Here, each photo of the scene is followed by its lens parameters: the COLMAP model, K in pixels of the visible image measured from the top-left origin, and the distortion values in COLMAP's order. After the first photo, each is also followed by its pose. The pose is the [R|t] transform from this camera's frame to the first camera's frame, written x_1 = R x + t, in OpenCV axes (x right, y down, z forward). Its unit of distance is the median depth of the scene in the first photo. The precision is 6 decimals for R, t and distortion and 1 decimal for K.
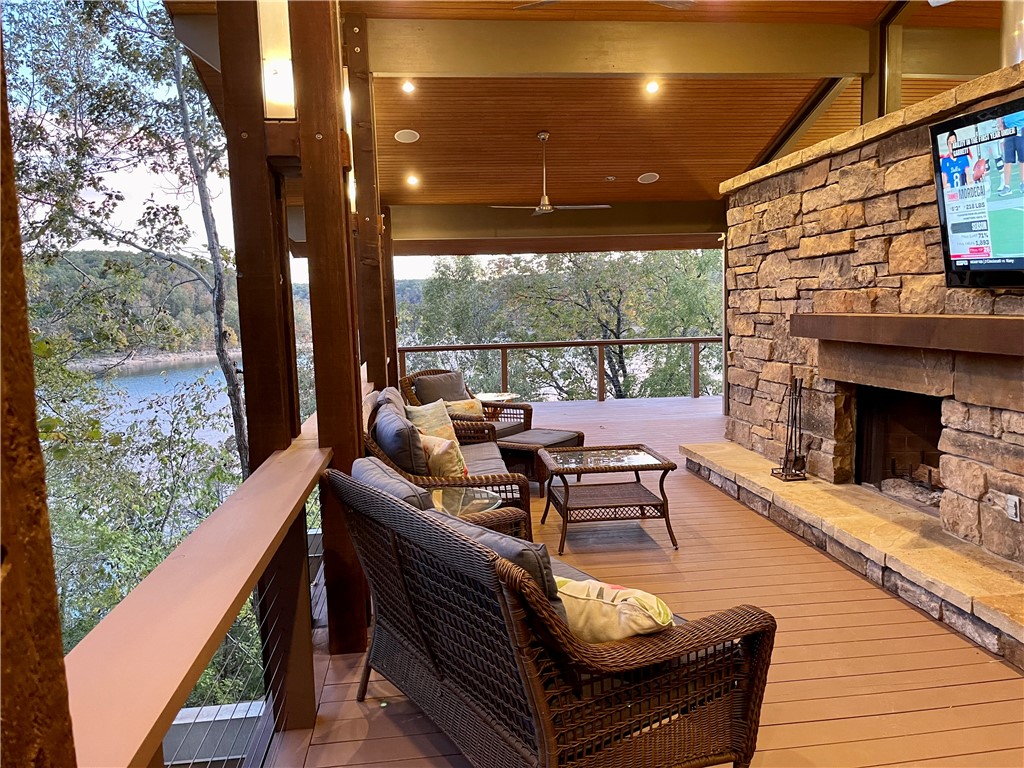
lens RADIAL K [[770.0, 0, 517.0], [0, 770.0, 383.3], [0, 0, 1]] dist [0.012484, 0.004831]
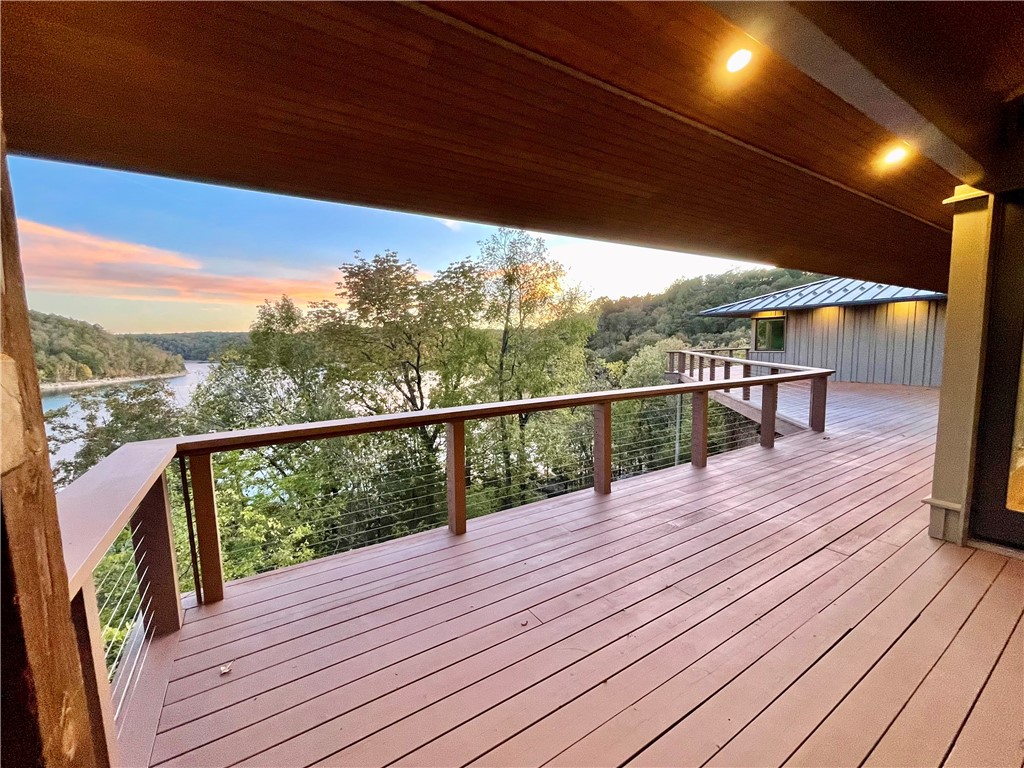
lens RADIAL K [[413.2, 0, 503.2], [0, 413.2, 389.1], [0, 0, 1]] dist [0.003602, 0.000766]
pose [[0.911476, -0.038903, 0.409509, -0.026981], [0.040568, 0.999166, 0.004623, -0.019934], [-0.409348, 0.012400, 0.912294, 0.230698]]
